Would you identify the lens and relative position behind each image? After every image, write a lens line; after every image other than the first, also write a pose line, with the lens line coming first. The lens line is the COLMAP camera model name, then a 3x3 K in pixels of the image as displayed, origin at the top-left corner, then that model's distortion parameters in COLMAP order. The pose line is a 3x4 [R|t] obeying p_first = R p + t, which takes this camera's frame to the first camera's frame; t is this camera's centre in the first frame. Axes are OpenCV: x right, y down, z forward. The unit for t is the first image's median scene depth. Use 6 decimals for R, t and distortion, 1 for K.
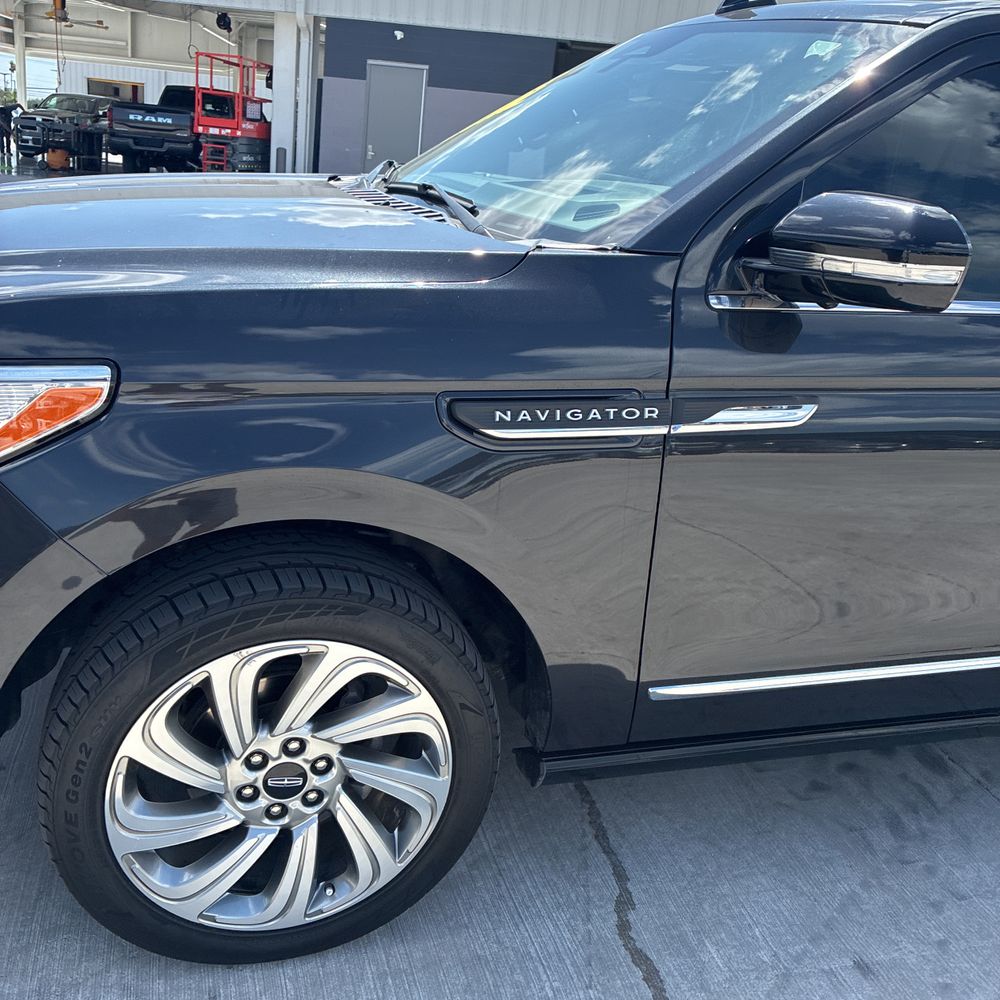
lens RADIAL K [[1029.1, 0, 496.5], [0, 1029.1, 469.0], [0, 0, 1]] dist [0.009031, -0.003570]
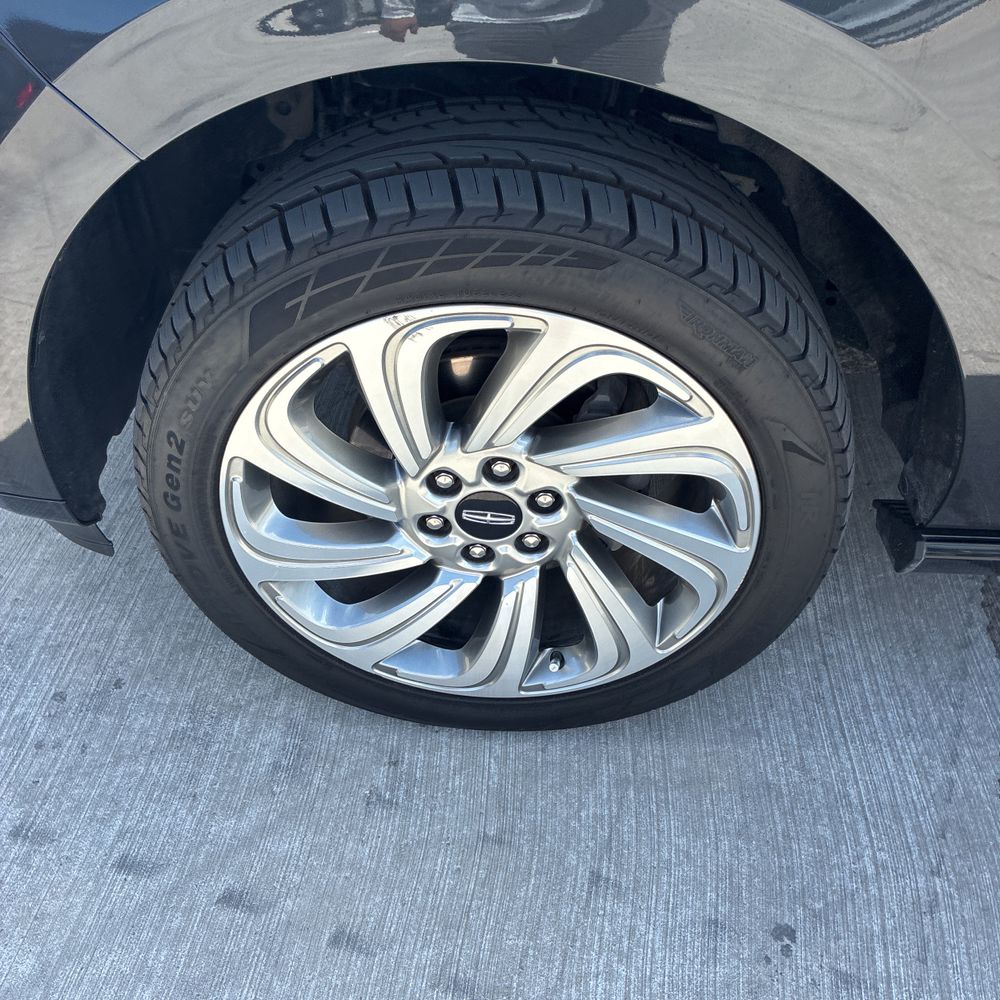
lens RADIAL K [[1025.1, 0, 490.9], [0, 1025.1, 499.6], [0, 0, 1]] dist [0.038340, -0.014602]
pose [[0.930964, 0.162436, -0.326988, 0.004482], [-0.025110, 0.921947, 0.386501, 0.044949], [0.364248, -0.351608, 0.862378, 0.449257]]
